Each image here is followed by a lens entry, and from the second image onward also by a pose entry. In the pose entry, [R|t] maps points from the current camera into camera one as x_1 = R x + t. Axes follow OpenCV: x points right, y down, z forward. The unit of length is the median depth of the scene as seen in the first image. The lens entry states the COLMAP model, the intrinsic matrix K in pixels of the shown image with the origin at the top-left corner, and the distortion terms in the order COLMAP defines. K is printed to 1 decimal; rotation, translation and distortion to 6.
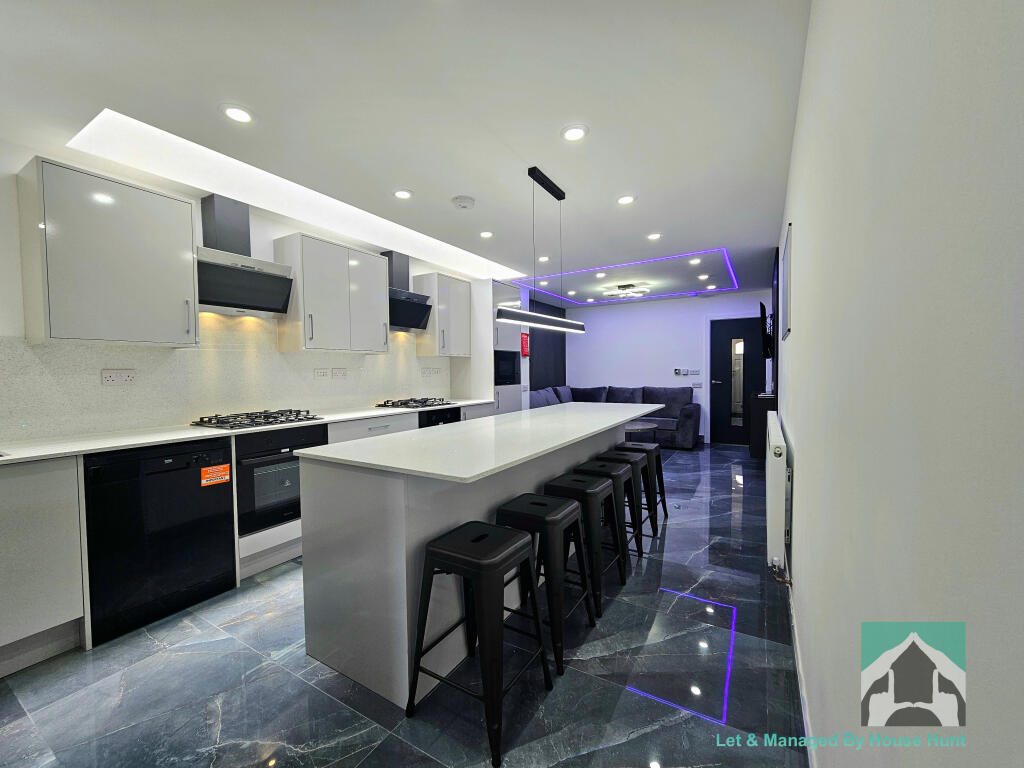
lens RADIAL K [[417.1, 0, 512.0], [0, 417.1, 384.0], [0, 0, 1]] dist [0.000018, 0.000000]
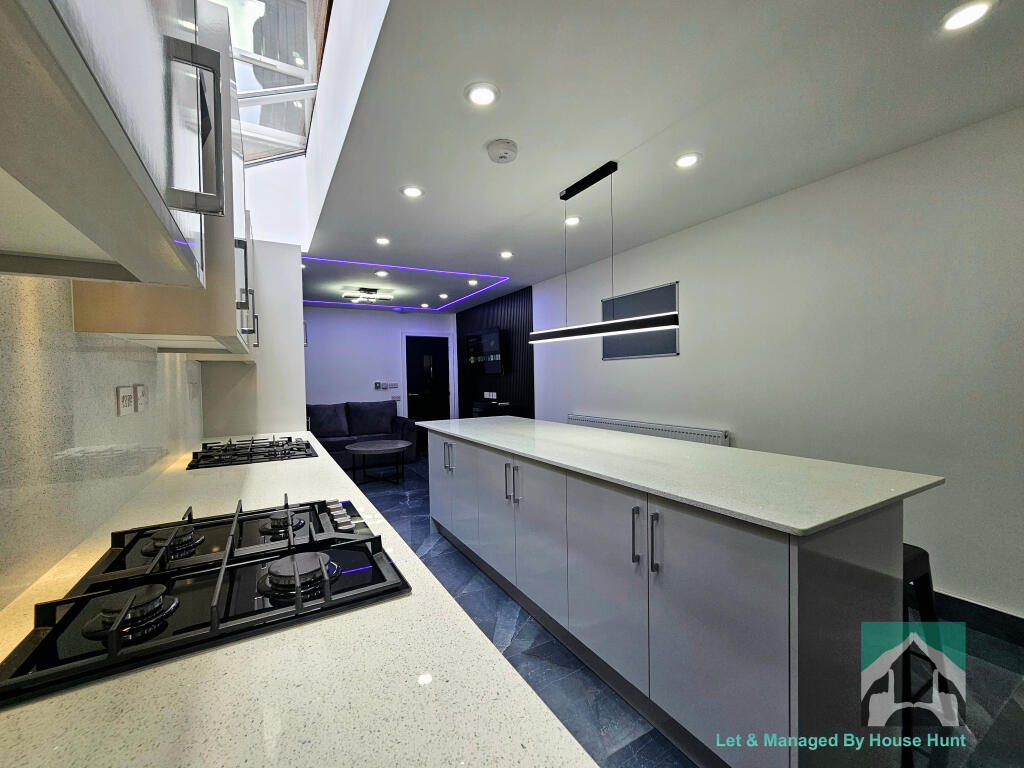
lens RADIAL K [[417.1, 0, 512.0], [0, 417.1, 384.0], [0, 0, 1]] dist [0.000018, 0.000000]
pose [[0.487207, -0.006679, 0.873261, -0.349938], [0.034962, 0.999318, -0.011862, -0.012598], [-0.872587, 0.036310, 0.487108, 0.304071]]
